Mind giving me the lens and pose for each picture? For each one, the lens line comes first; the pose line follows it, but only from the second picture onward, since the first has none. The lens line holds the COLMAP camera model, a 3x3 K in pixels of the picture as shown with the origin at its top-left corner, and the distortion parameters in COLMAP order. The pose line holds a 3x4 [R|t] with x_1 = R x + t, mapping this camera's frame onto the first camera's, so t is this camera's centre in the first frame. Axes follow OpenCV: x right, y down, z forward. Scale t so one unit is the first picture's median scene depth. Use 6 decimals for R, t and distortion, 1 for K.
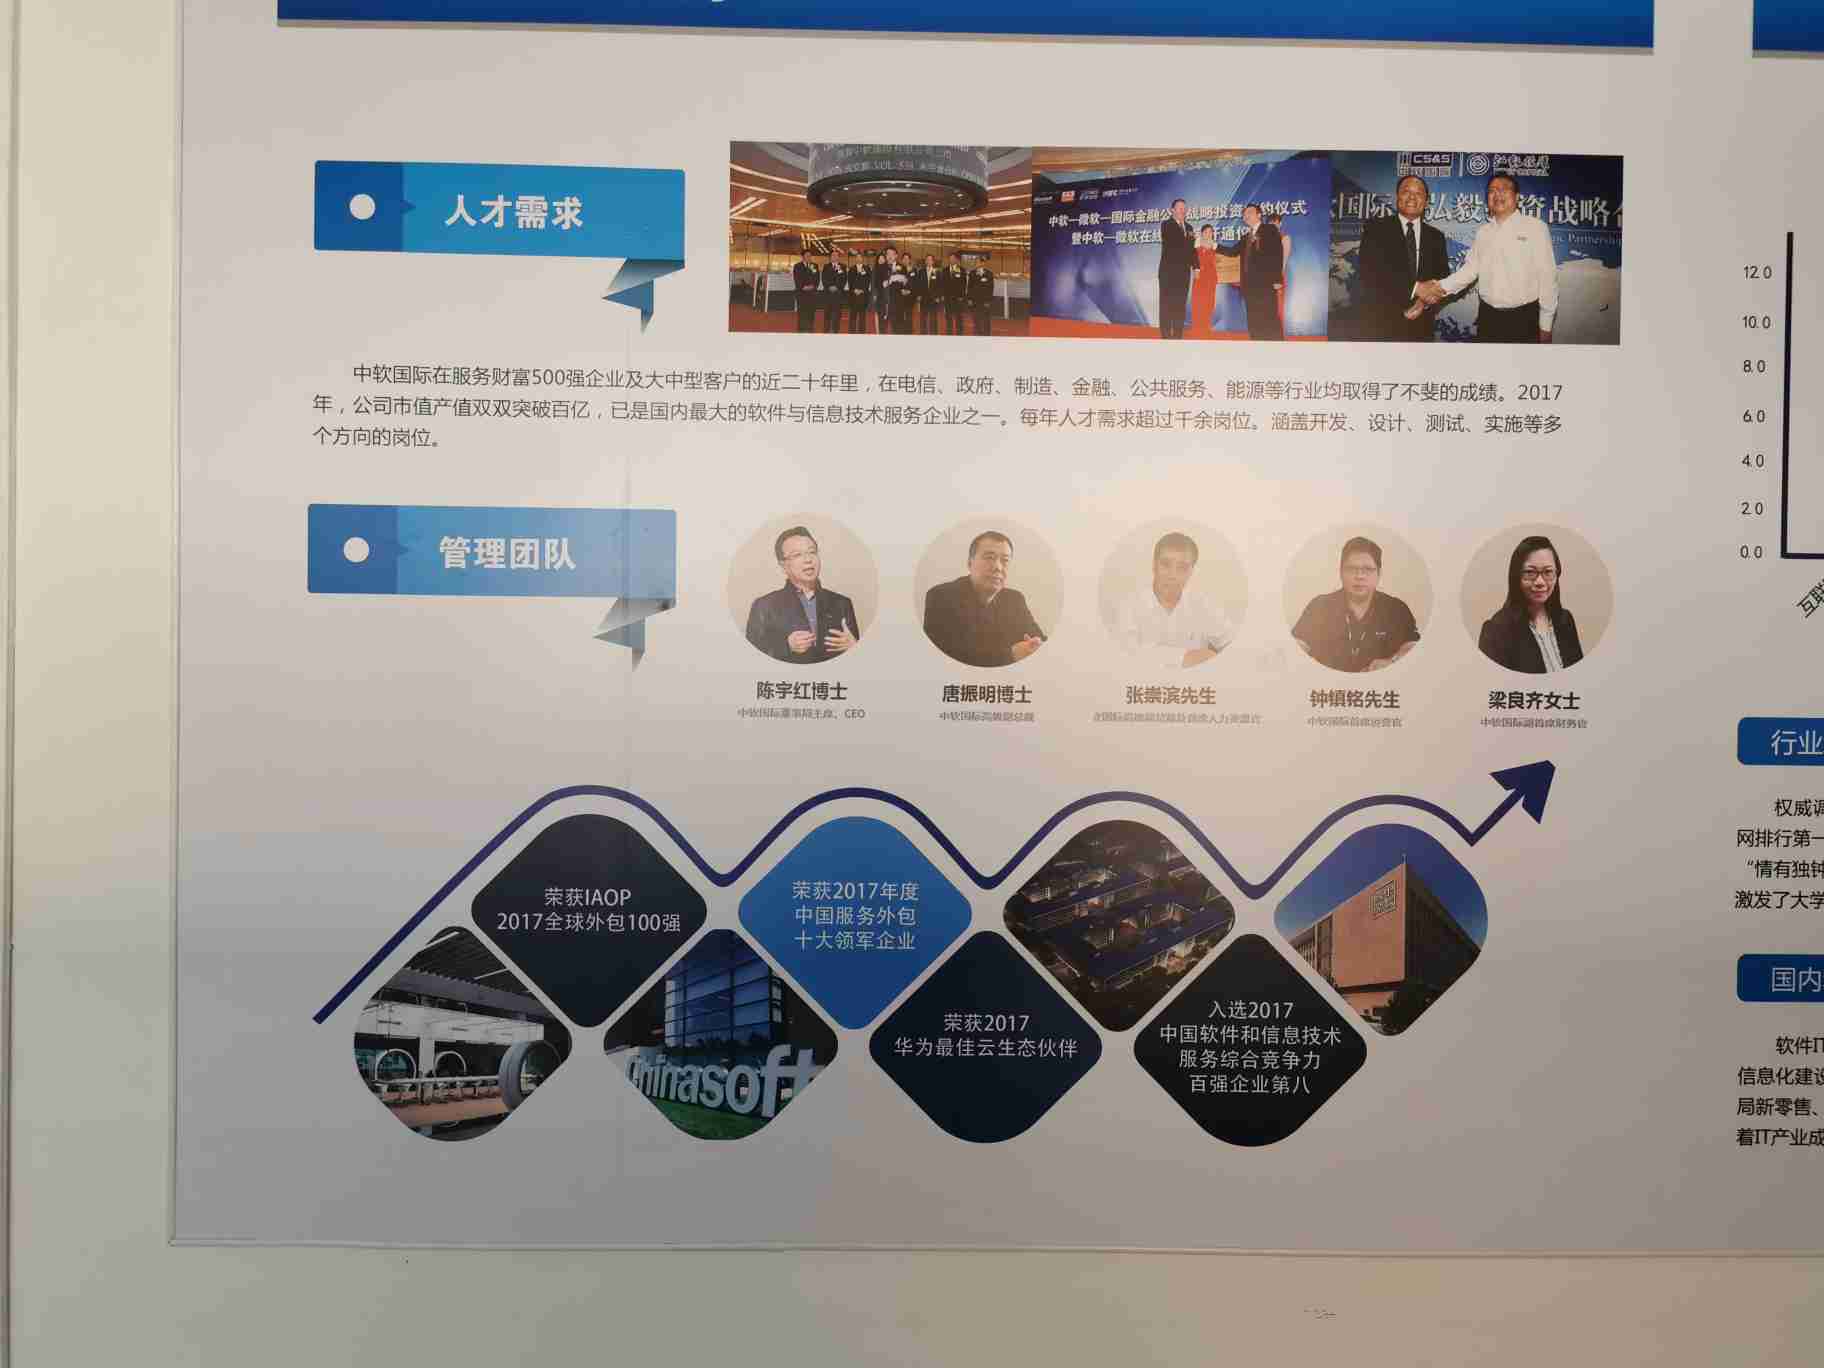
lens RADIAL K [[1460.8, 0, 899.7], [0, 1460.8, 667.8], [0, 0, 1]] dist [0.075285, -0.114655]
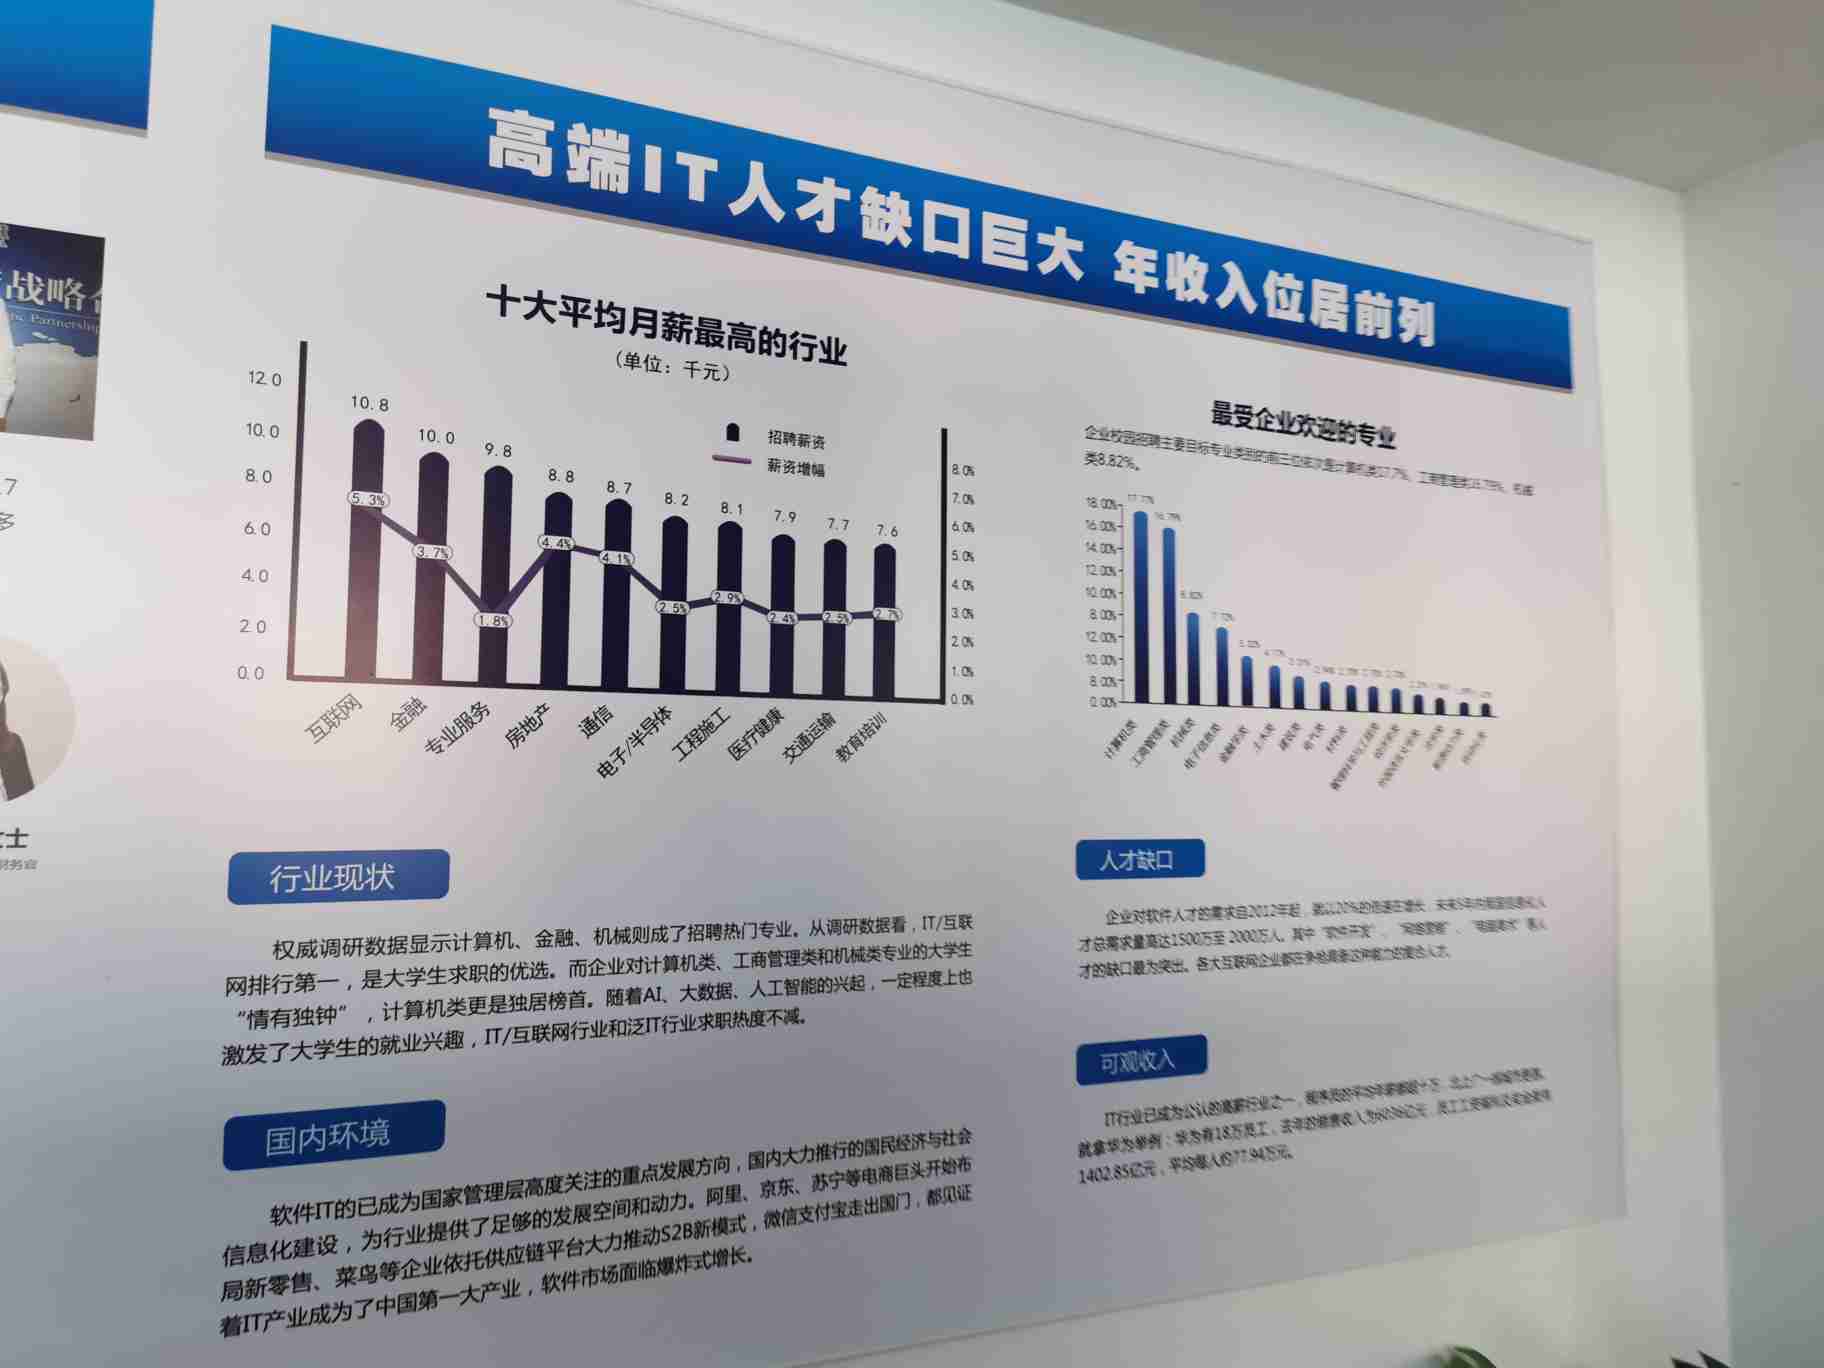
lens RADIAL K [[1460.8, 0, 928.5], [0, 1460.8, 677.7], [0, 0, 1]] dist [0.075285, -0.114655]
pose [[0.903423, 0.024870, 0.428029, 0.567042], [0.016472, 0.995566, -0.092614, 0.017791], [-0.428434, 0.090720, 0.899007, -0.016412]]
